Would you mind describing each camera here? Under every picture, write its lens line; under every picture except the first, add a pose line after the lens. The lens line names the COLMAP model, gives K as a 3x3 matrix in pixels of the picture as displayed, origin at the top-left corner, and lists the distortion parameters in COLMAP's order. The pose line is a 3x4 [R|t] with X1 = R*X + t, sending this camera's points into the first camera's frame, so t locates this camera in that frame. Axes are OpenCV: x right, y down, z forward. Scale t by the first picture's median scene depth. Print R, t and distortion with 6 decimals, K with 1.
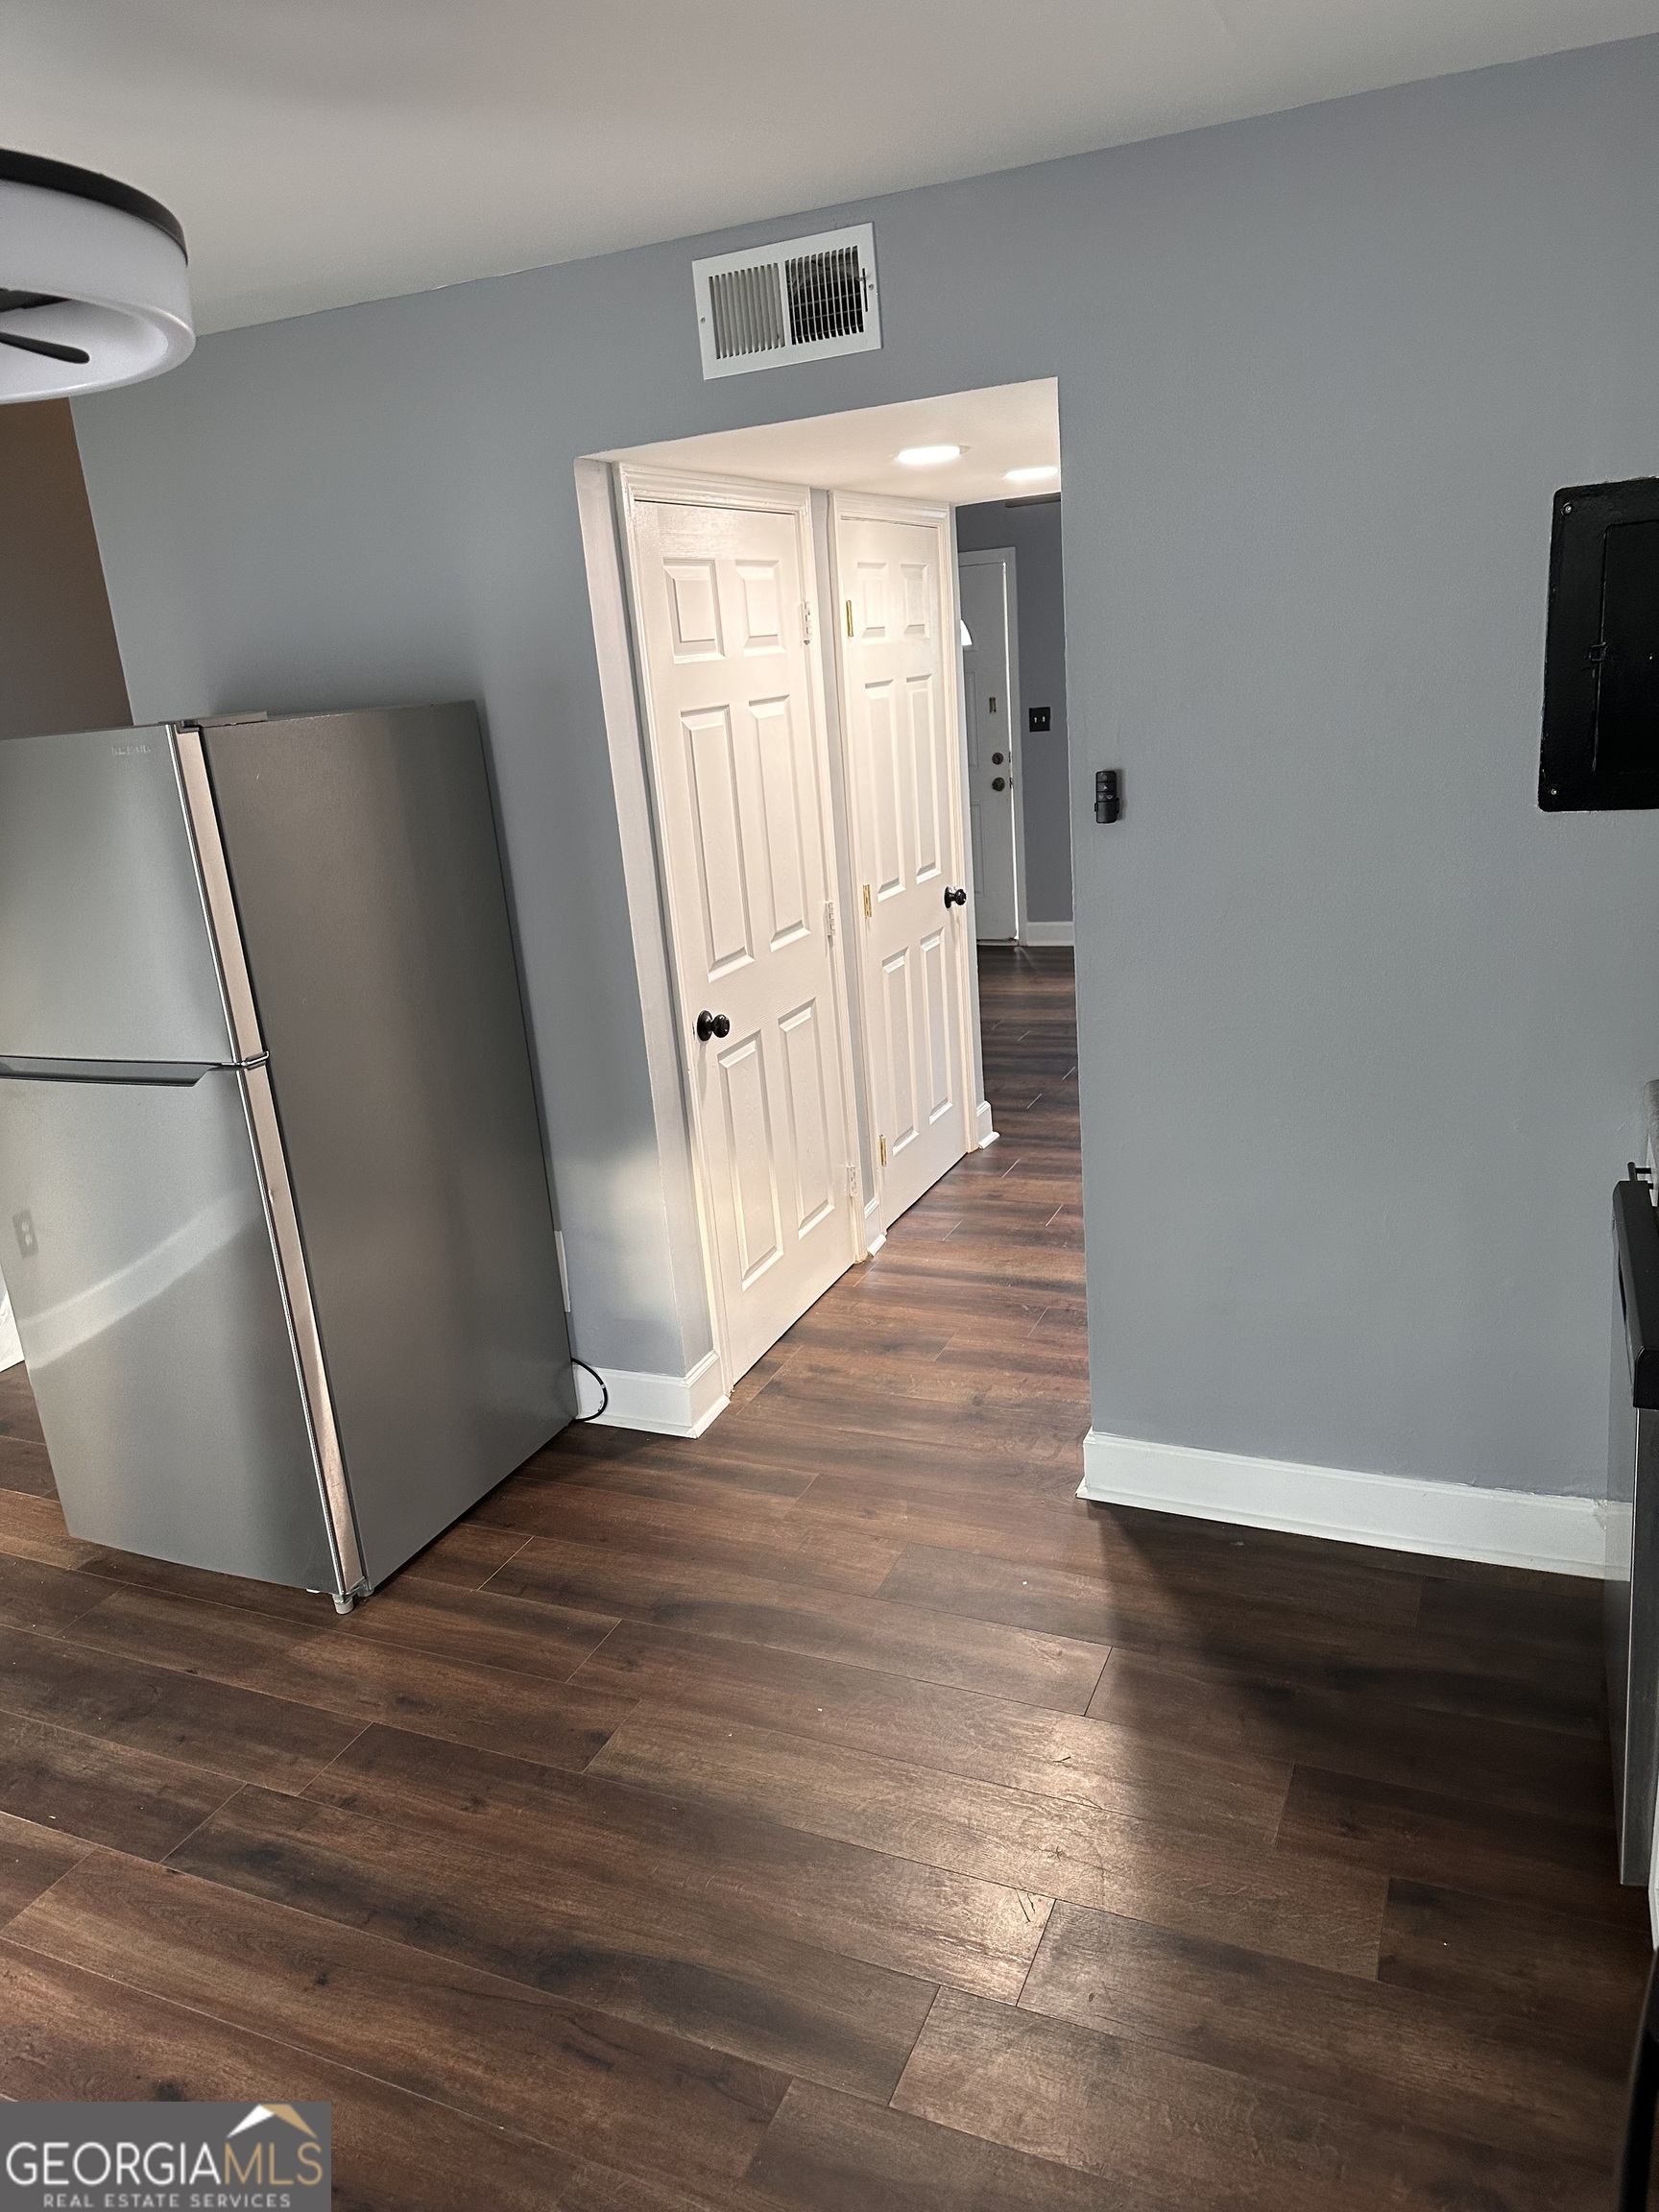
lens RADIAL K [[1572.4, 0, 765.0], [0, 1572.4, 1107.6], [0, 0, 1]] dist [0.086915, -0.089764]
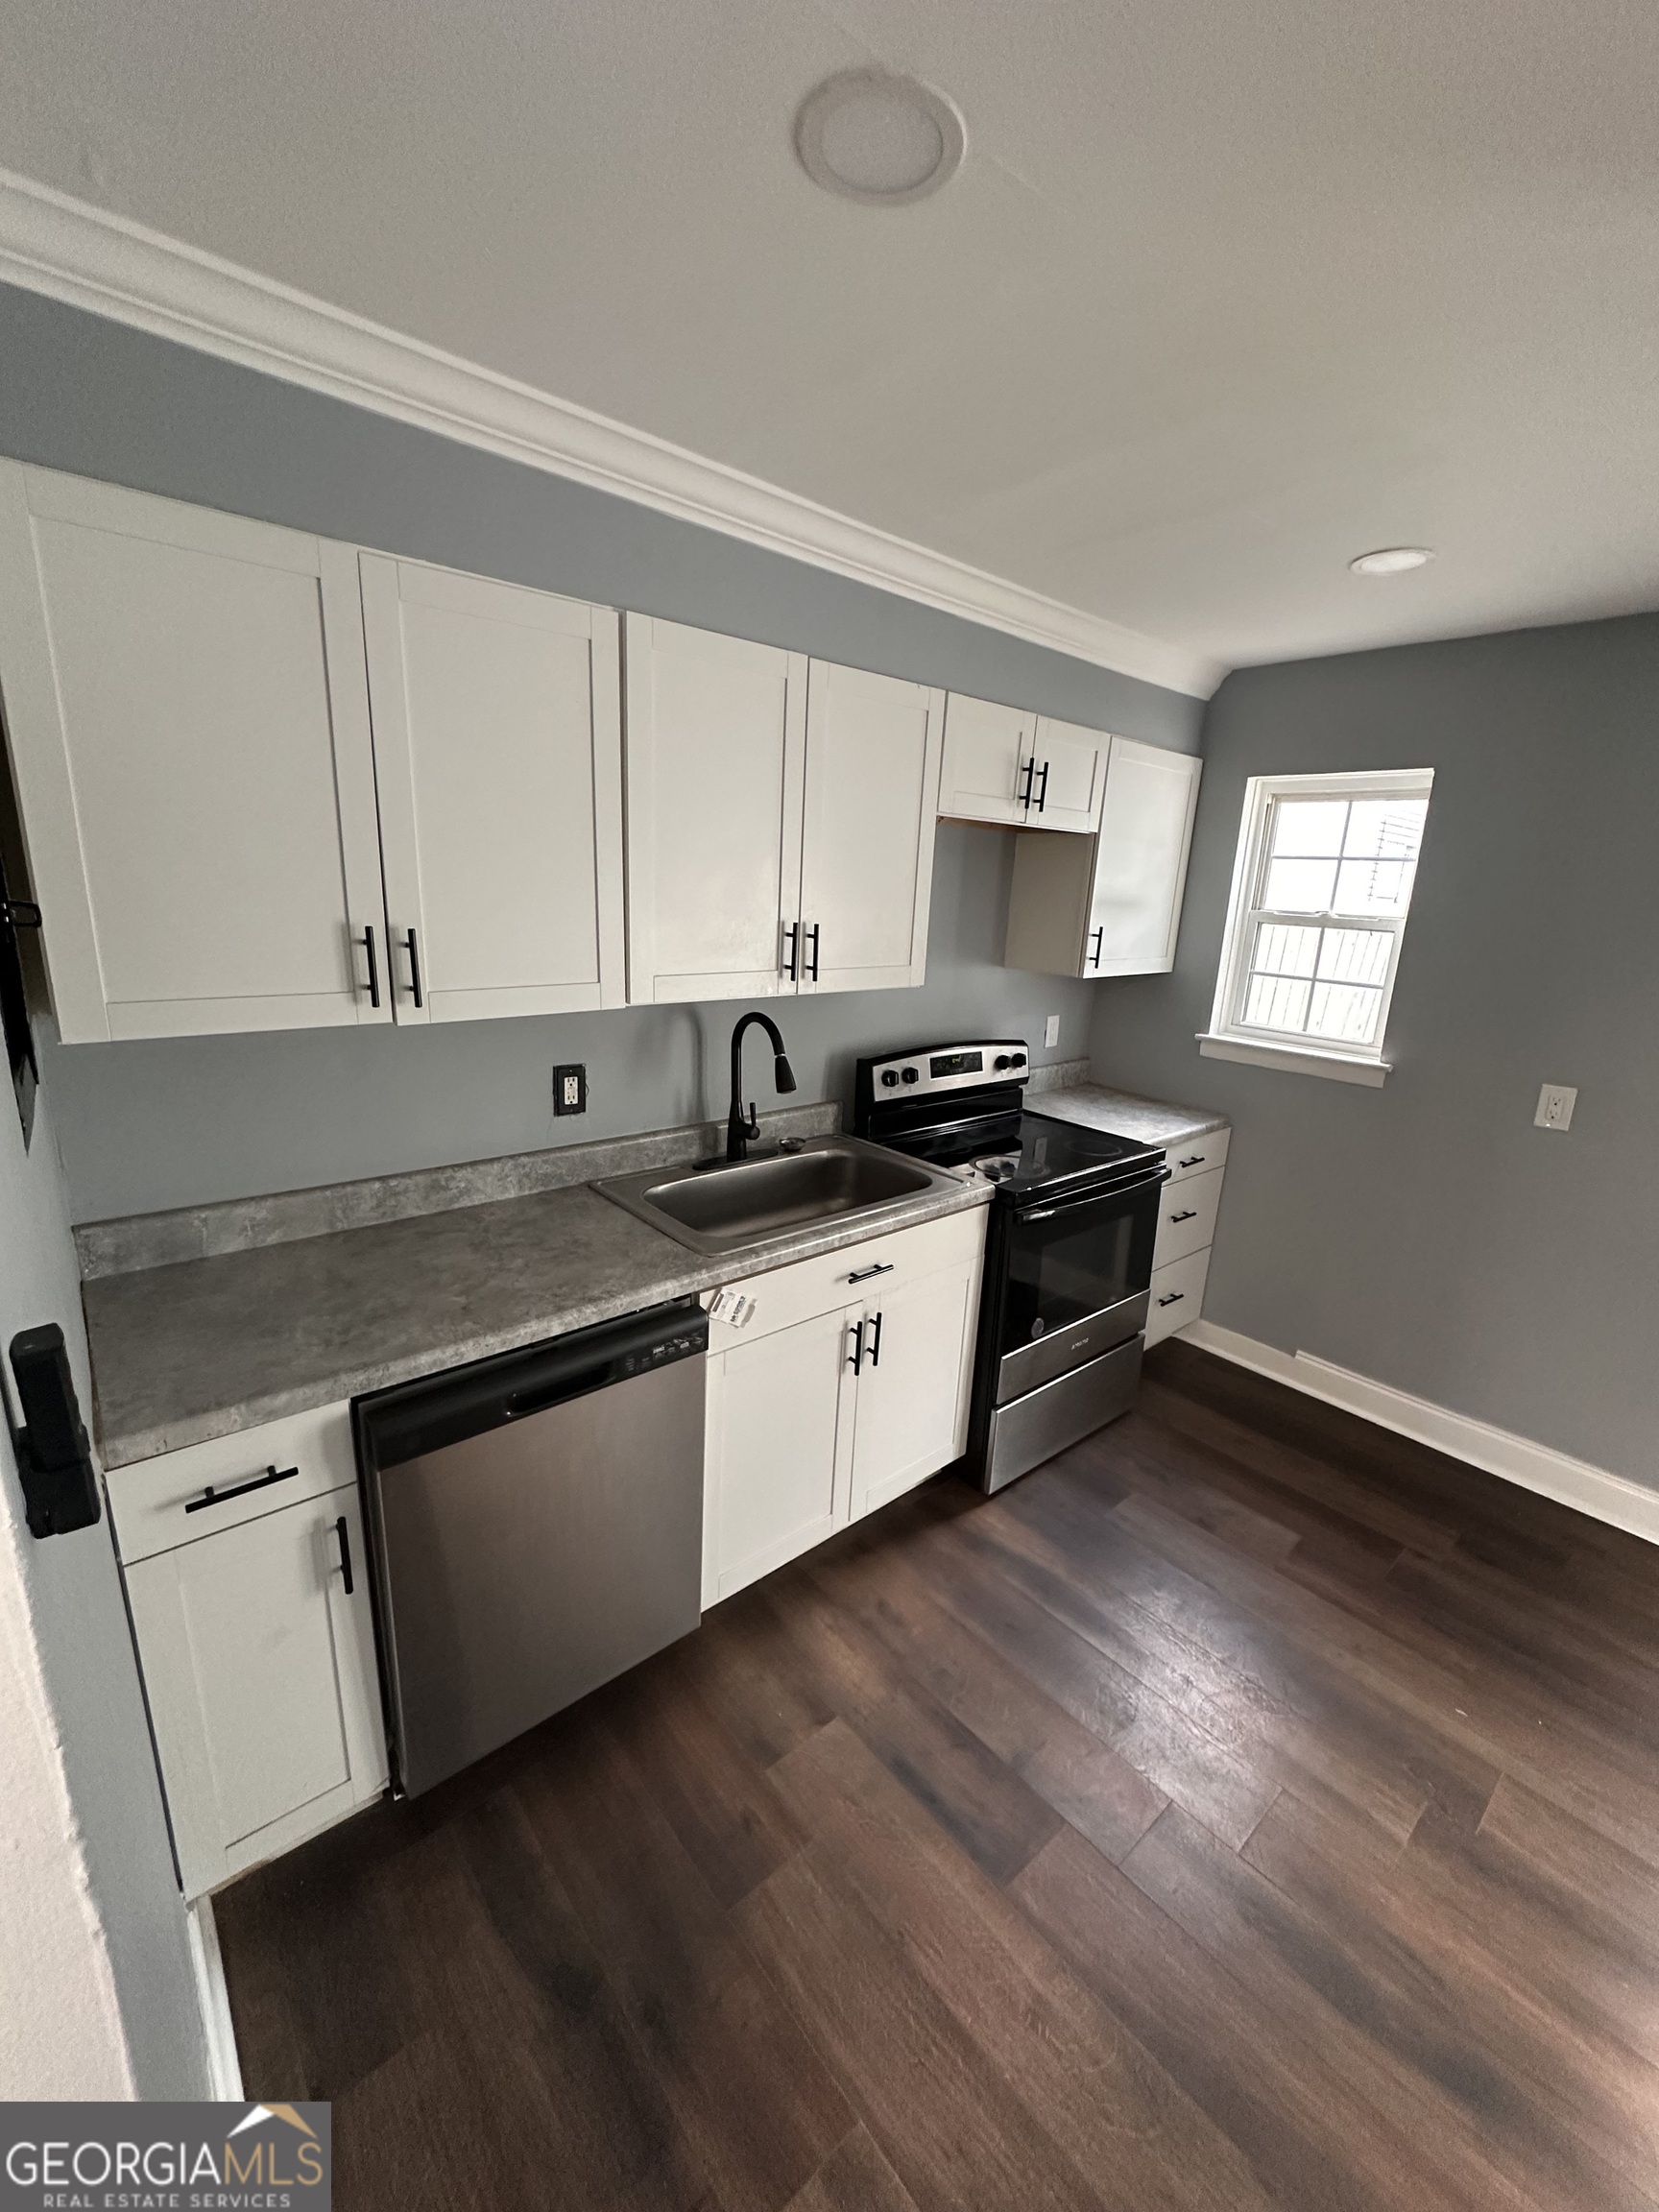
lens RADIAL K [[889.2, 0, 826.6], [0, 889.2, 1102.0], [0, 0, 1]] dist [-0.006894, 0.000199]
pose [[-0.913313, -0.052372, 0.403877, 0.050756], [0.148429, 0.880682, 0.449853, -0.300517], [-0.379247, 0.470803, -0.796565, 1.081885]]
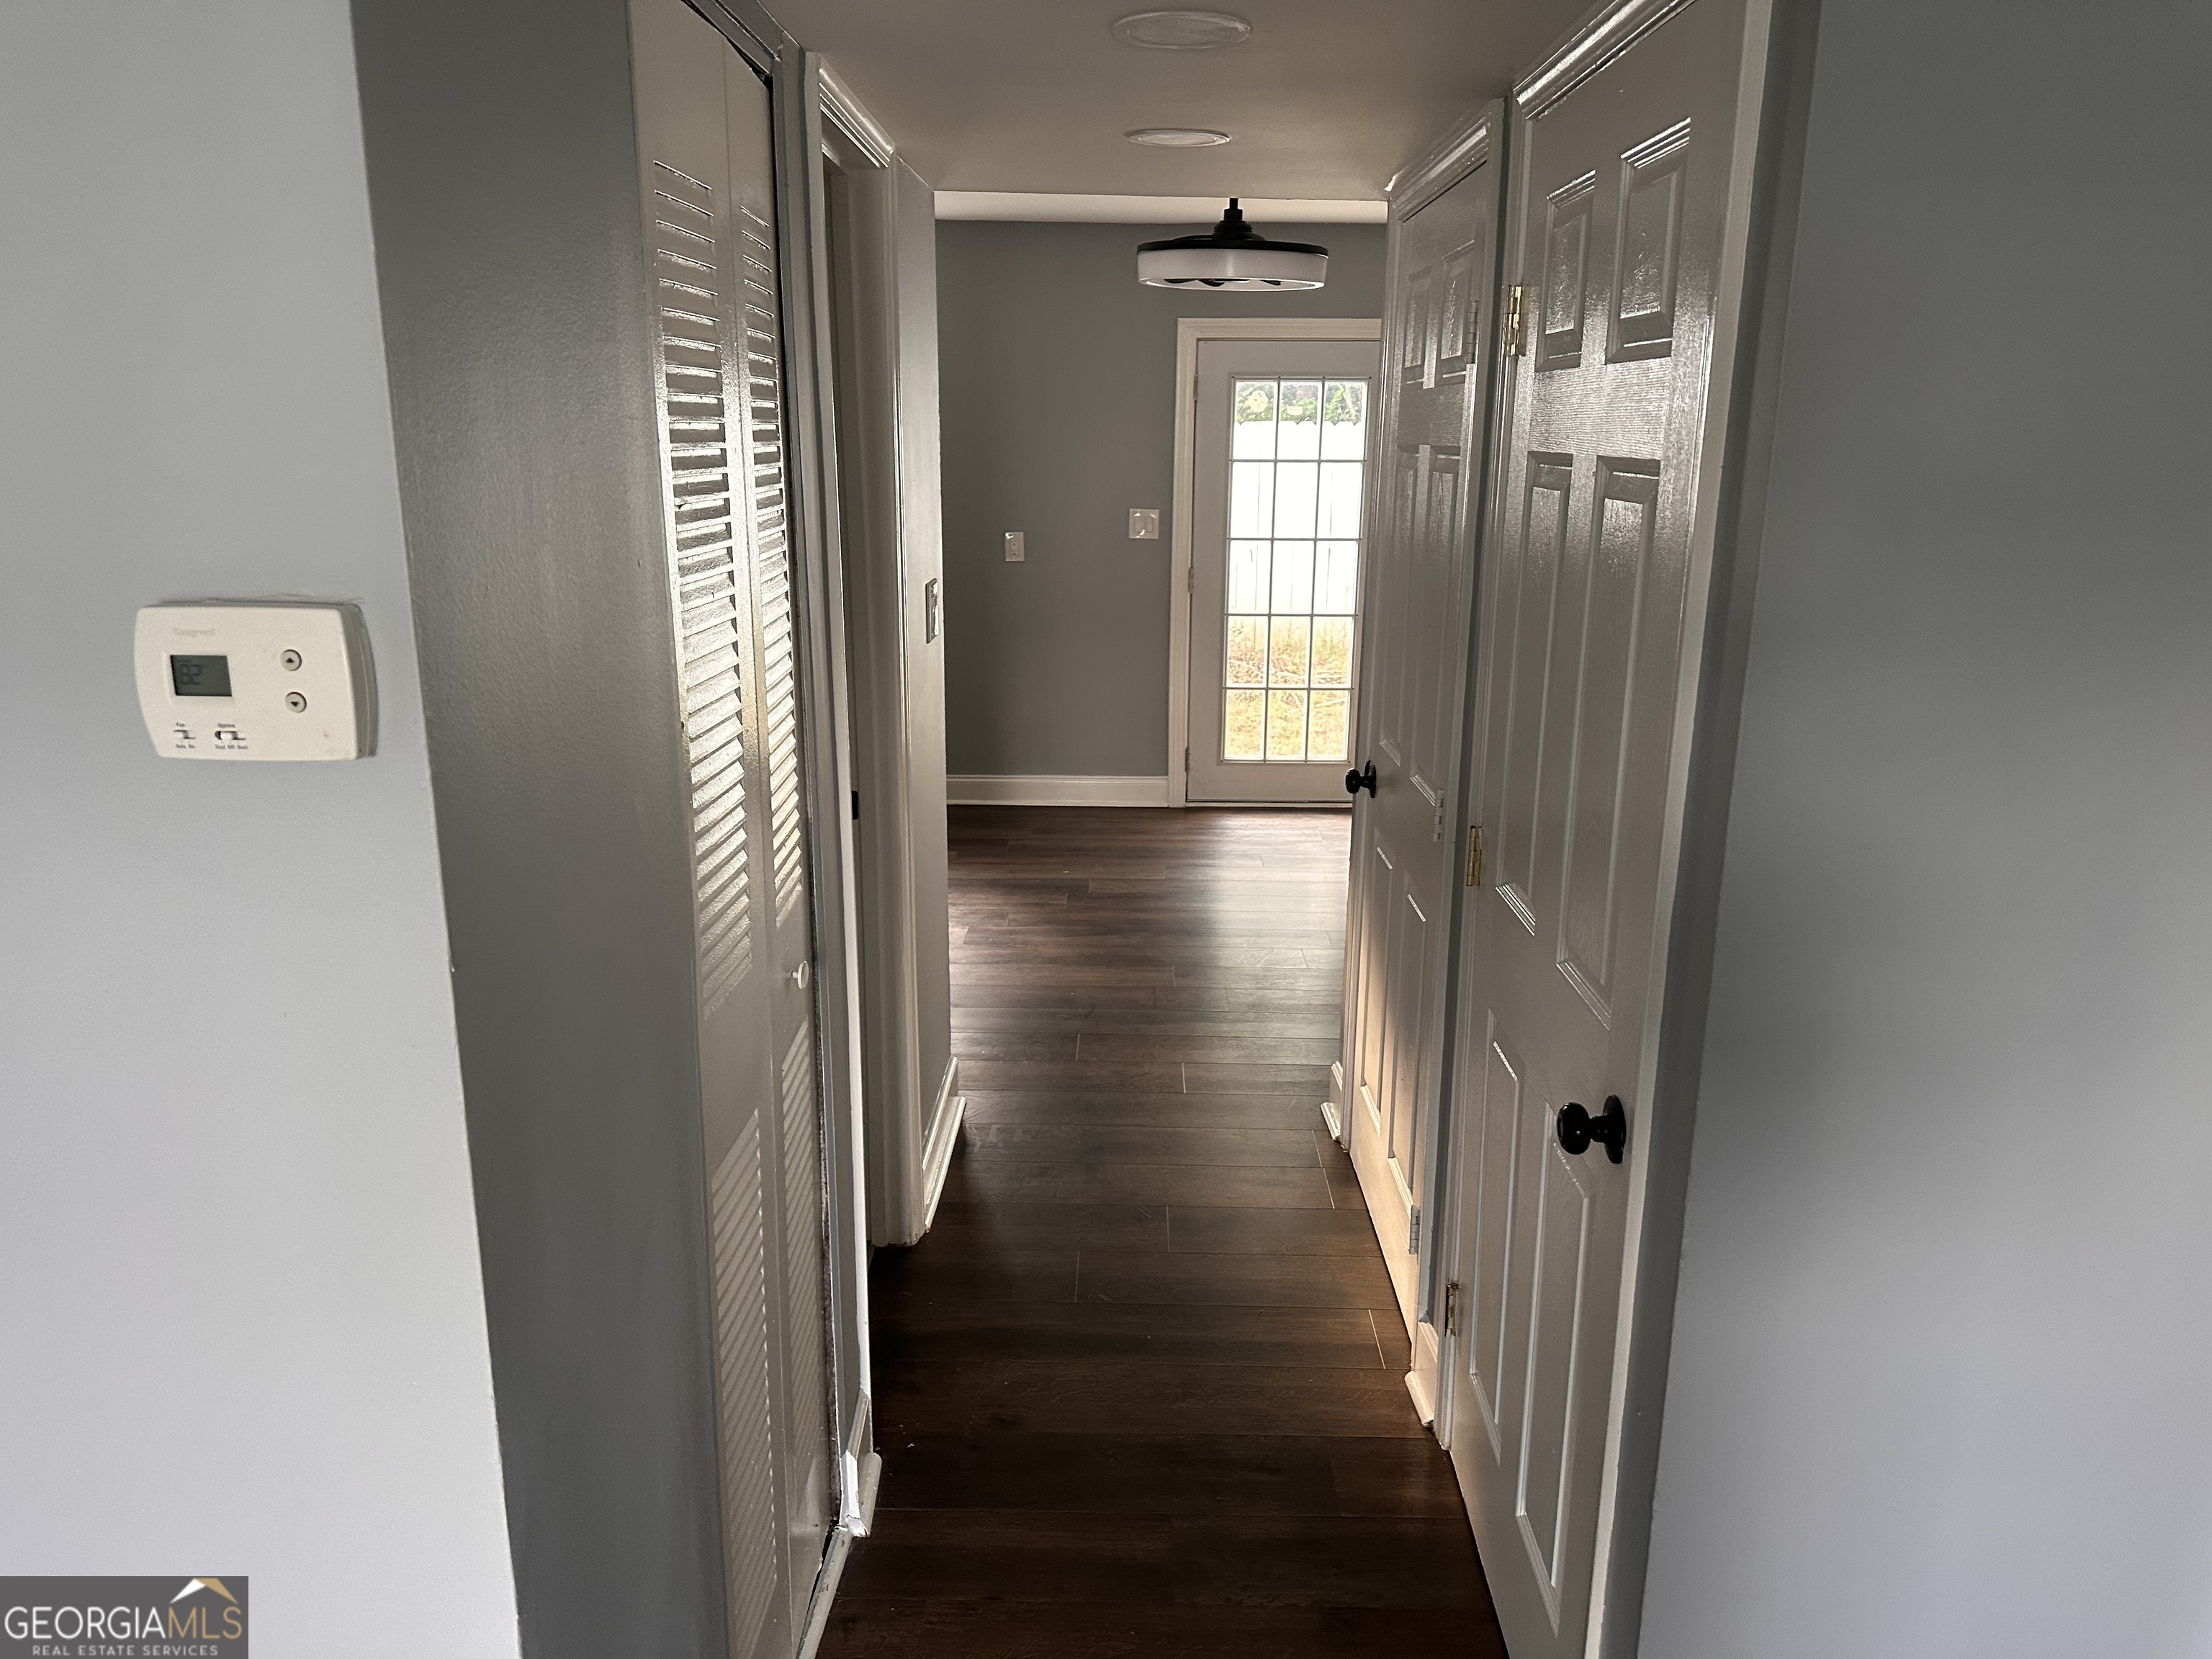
lens RADIAL K [[1564.0, 0, 1121.4], [0, 1564.0, 841.0], [0, 0, 1]] dist [0.175683, -0.323447]
pose [[-0.903731, 0.184451, -0.386326, 0.632478], [-0.051280, 0.849279, 0.525447, -0.695725], [0.425017, 0.494674, -0.758062, 2.265757]]
